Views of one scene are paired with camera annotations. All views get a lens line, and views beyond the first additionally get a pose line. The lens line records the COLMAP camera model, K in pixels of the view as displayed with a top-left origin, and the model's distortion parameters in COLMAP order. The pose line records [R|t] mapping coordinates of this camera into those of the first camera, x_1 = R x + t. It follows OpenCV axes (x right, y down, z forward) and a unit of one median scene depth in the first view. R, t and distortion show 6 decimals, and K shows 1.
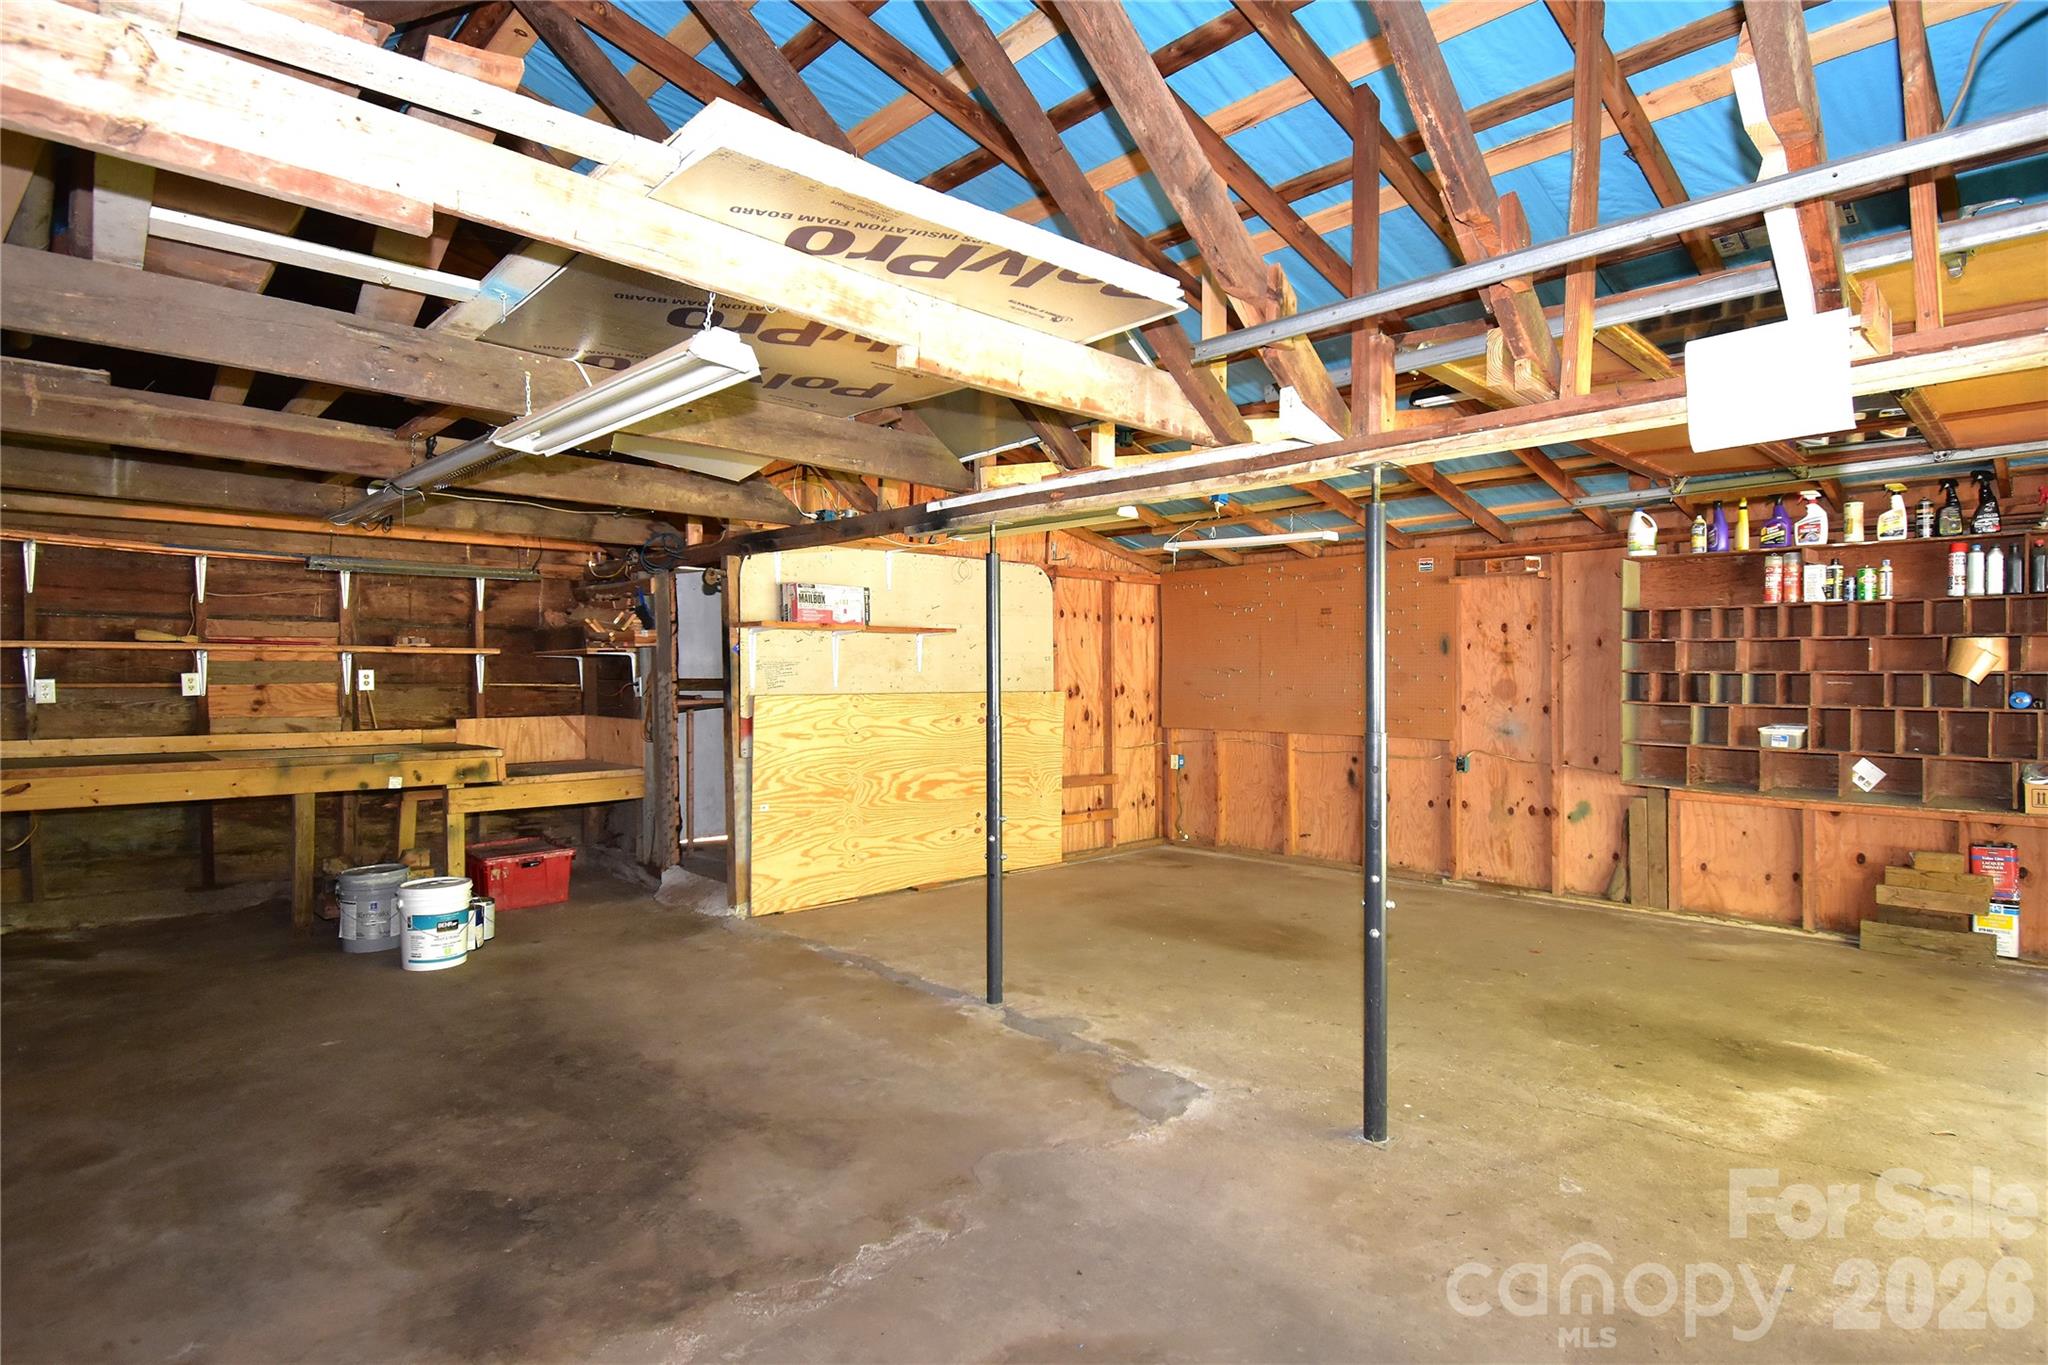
lens RADIAL K [[1052.3, 0, 1024.0], [0, 1052.3, 682.5], [0, 0, 1]] dist [0.004865, -0.014627]
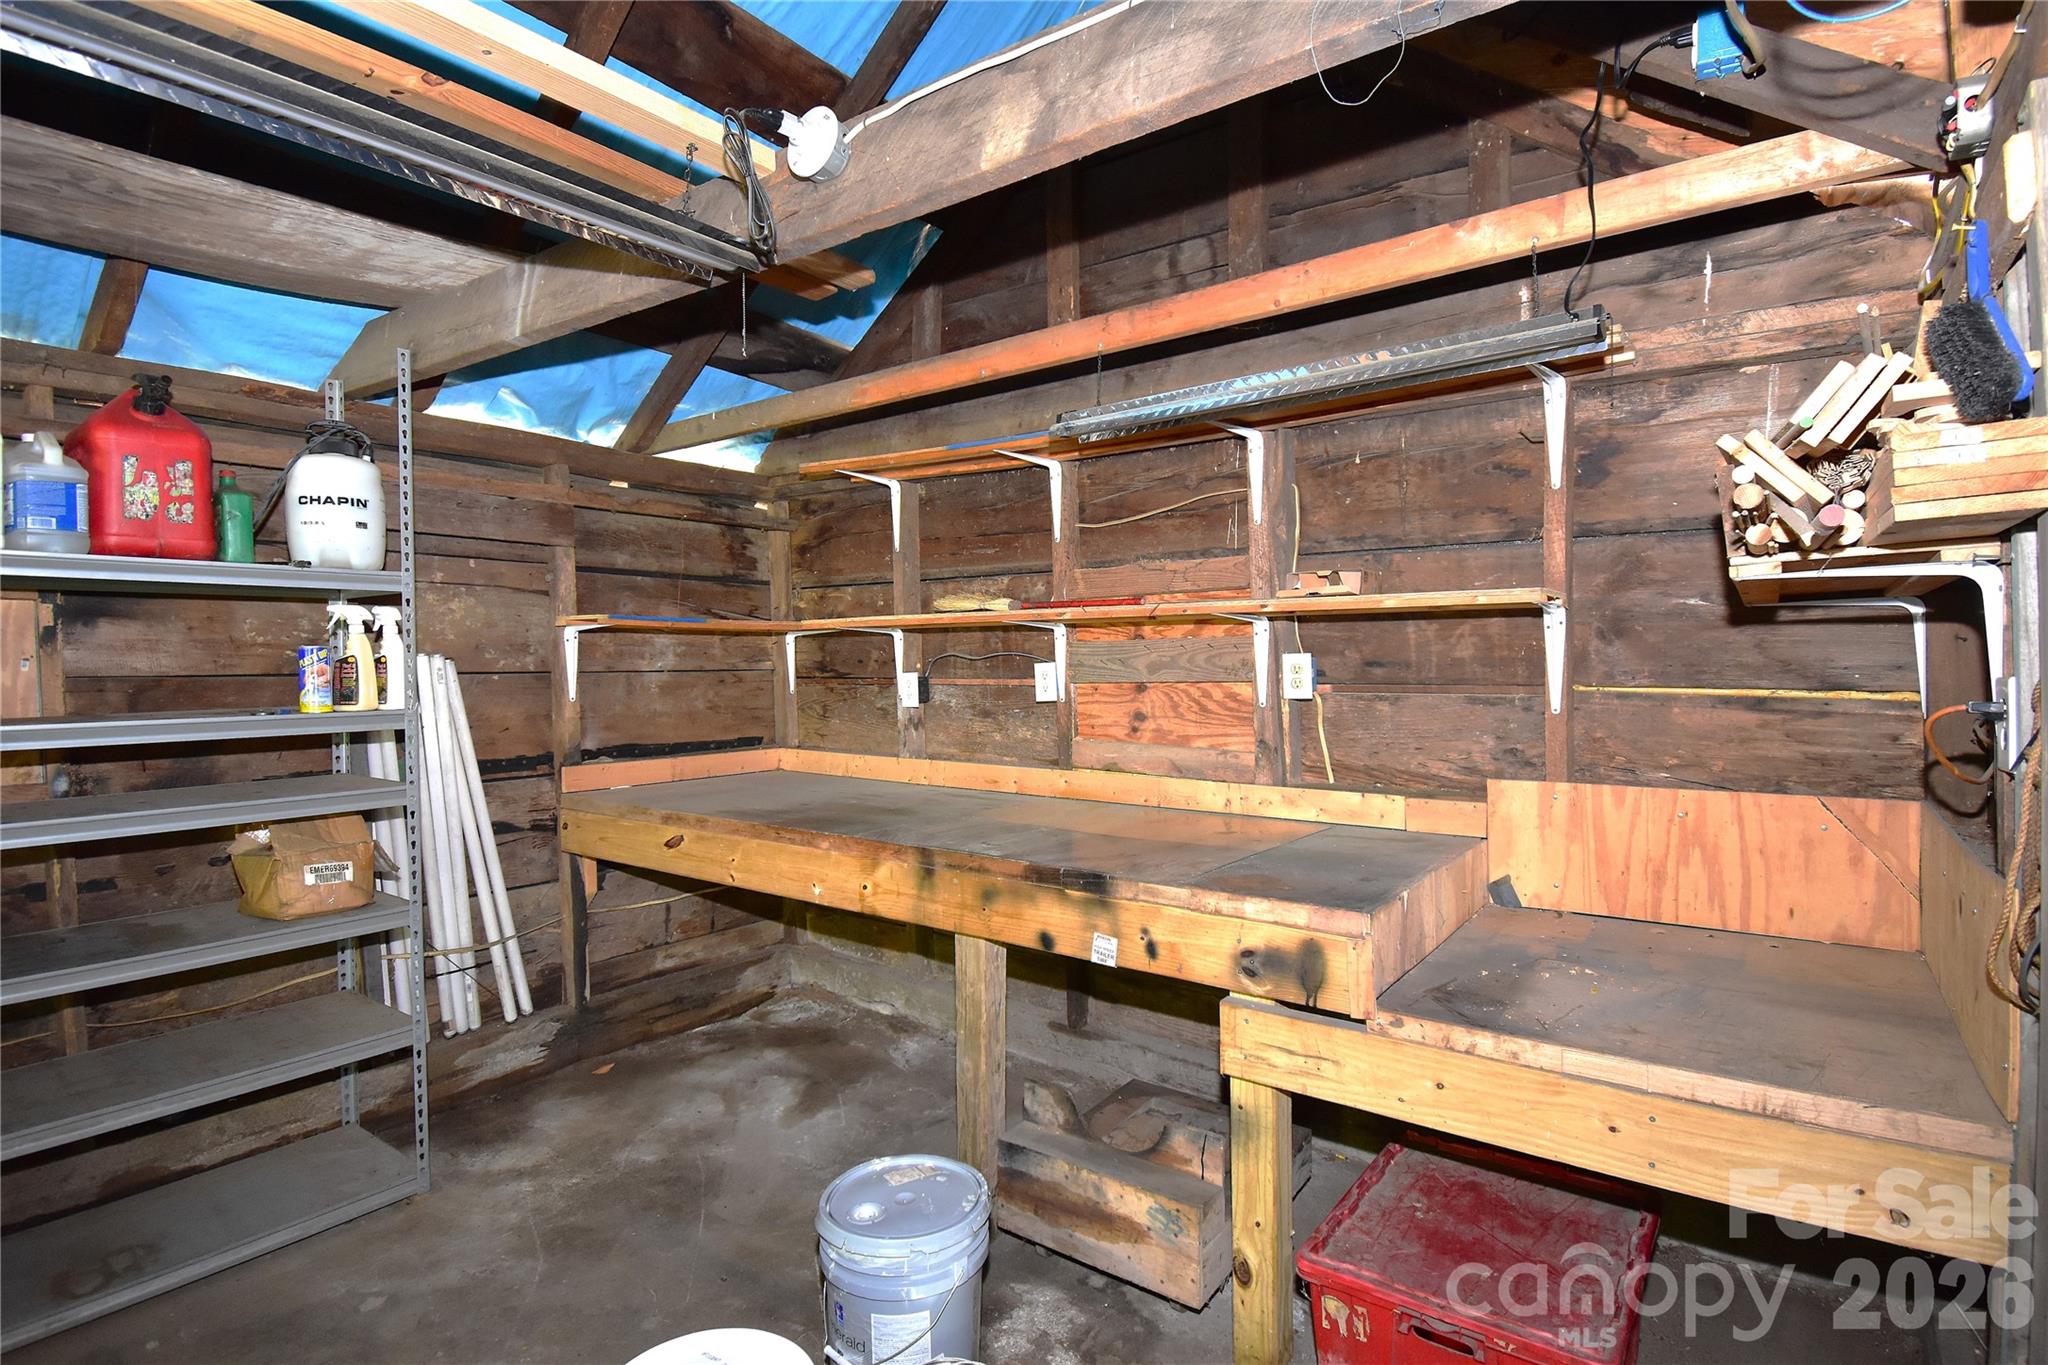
lens RADIAL K [[1002.6, 0, 1032.4], [0, 1002.6, 678.1], [0, 0, 1]] dist [0.001443, -0.011123]
pose [[0.167221, 0.016307, -0.985785, -0.238873], [0.001207, 0.999859, 0.016745, -0.009805], [0.985919, -0.003990, 0.167178, 0.897020]]
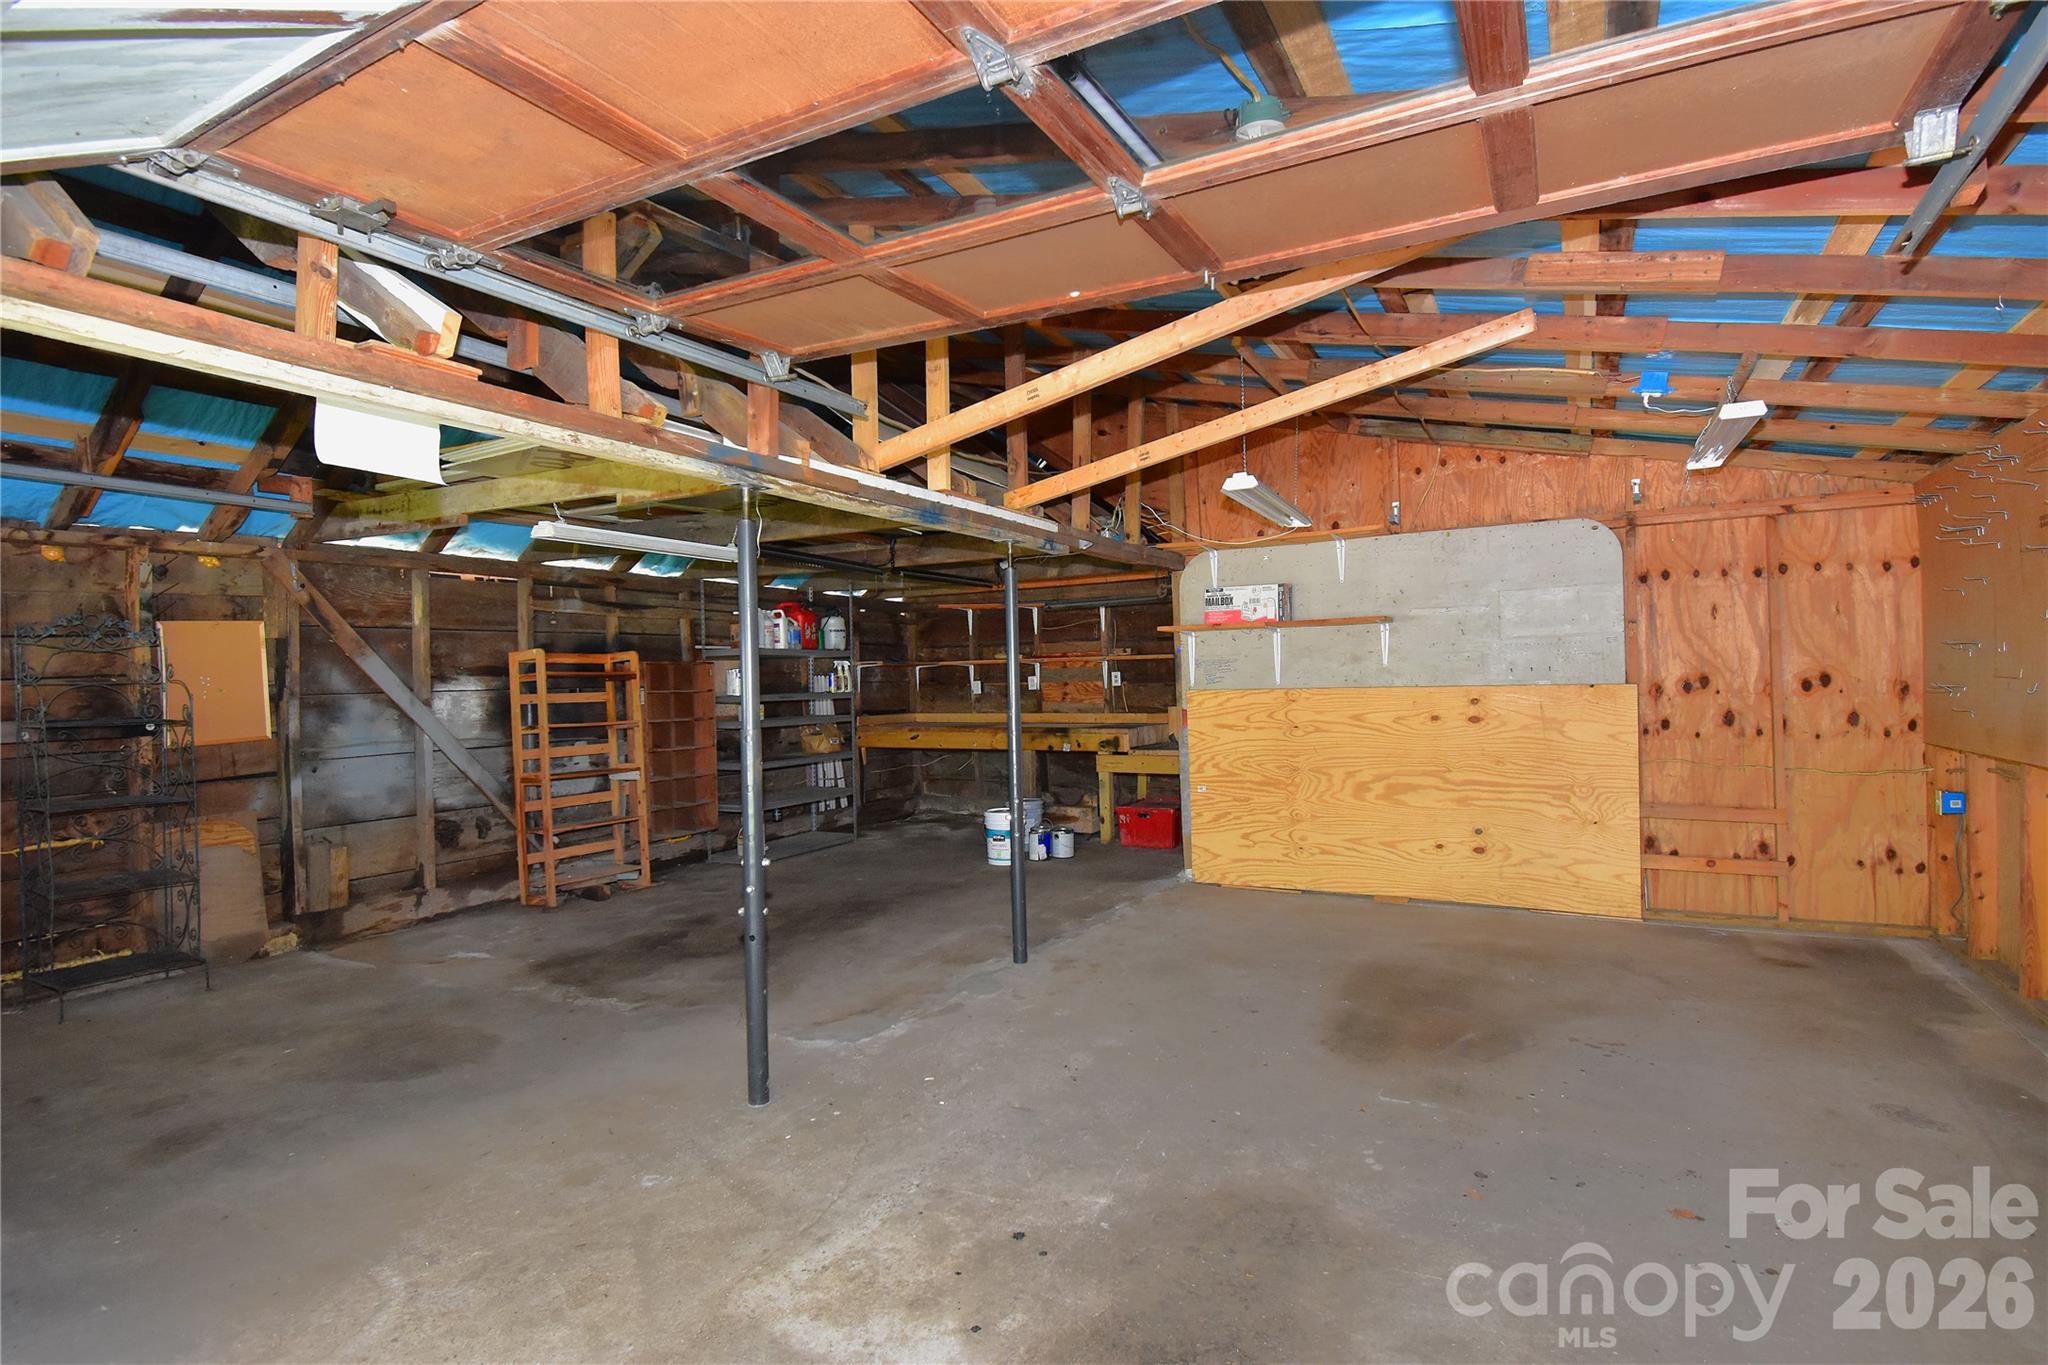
lens RADIAL K [[1002.6, 0, 1032.4], [0, 1002.6, 678.1], [0, 0, 1]] dist [0.001443, -0.011123]
pose [[0.307898, -0.009571, -0.951371, 0.741440], [0.014717, 0.999878, -0.005297, 0.002414], [0.951305, -0.012370, 0.308002, 0.502689]]
